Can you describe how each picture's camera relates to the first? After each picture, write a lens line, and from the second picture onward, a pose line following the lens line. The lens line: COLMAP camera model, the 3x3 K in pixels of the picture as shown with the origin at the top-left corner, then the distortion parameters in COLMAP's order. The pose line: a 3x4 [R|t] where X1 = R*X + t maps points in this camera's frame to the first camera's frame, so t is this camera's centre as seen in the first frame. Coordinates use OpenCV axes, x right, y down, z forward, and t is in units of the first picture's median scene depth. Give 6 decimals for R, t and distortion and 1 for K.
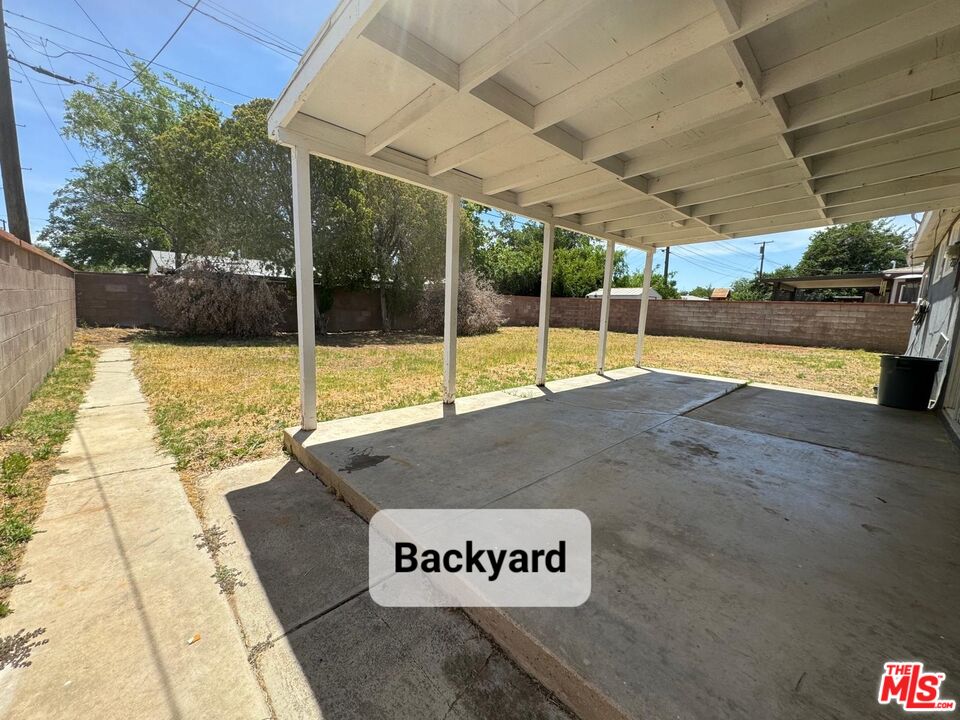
lens RADIAL K [[380.7, 0, 480.0], [0, 380.7, 360.0], [0, 0, 1]] dist [-0.000433, -0.000074]
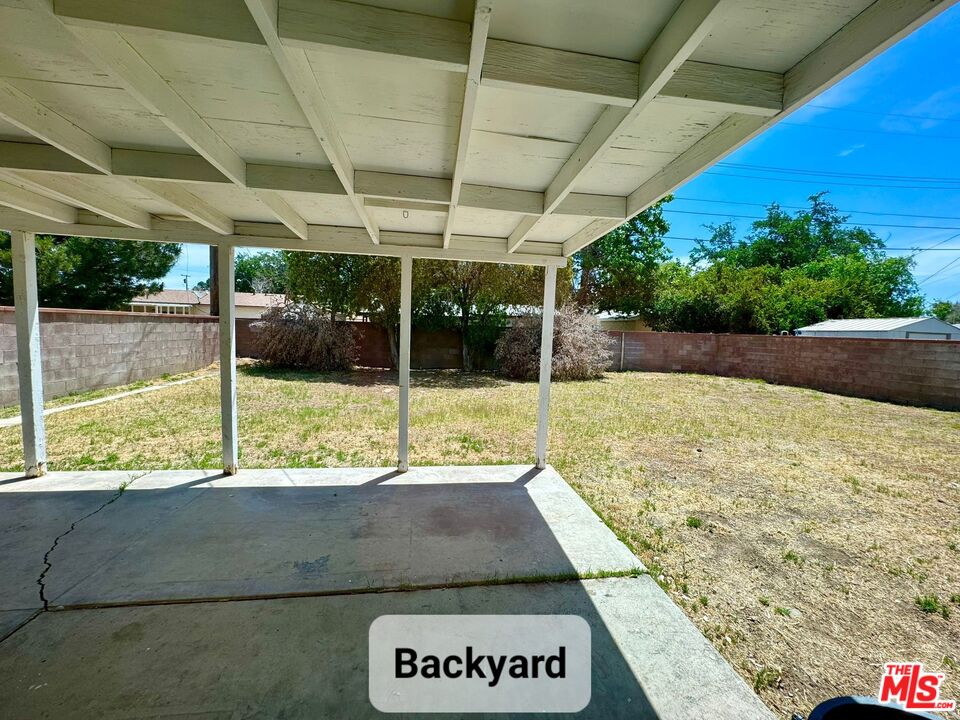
lens RADIAL K [[389.8, 0, 492.3], [0, 389.8, 365.5], [0, 0, 1]] dist [-0.000083, -0.000032]
pose [[0.841587, 0.048261, -0.537961, 0.243058], [-0.089868, 0.994628, -0.051362, -0.035271], [0.532592, 0.091571, 0.841404, 0.195747]]
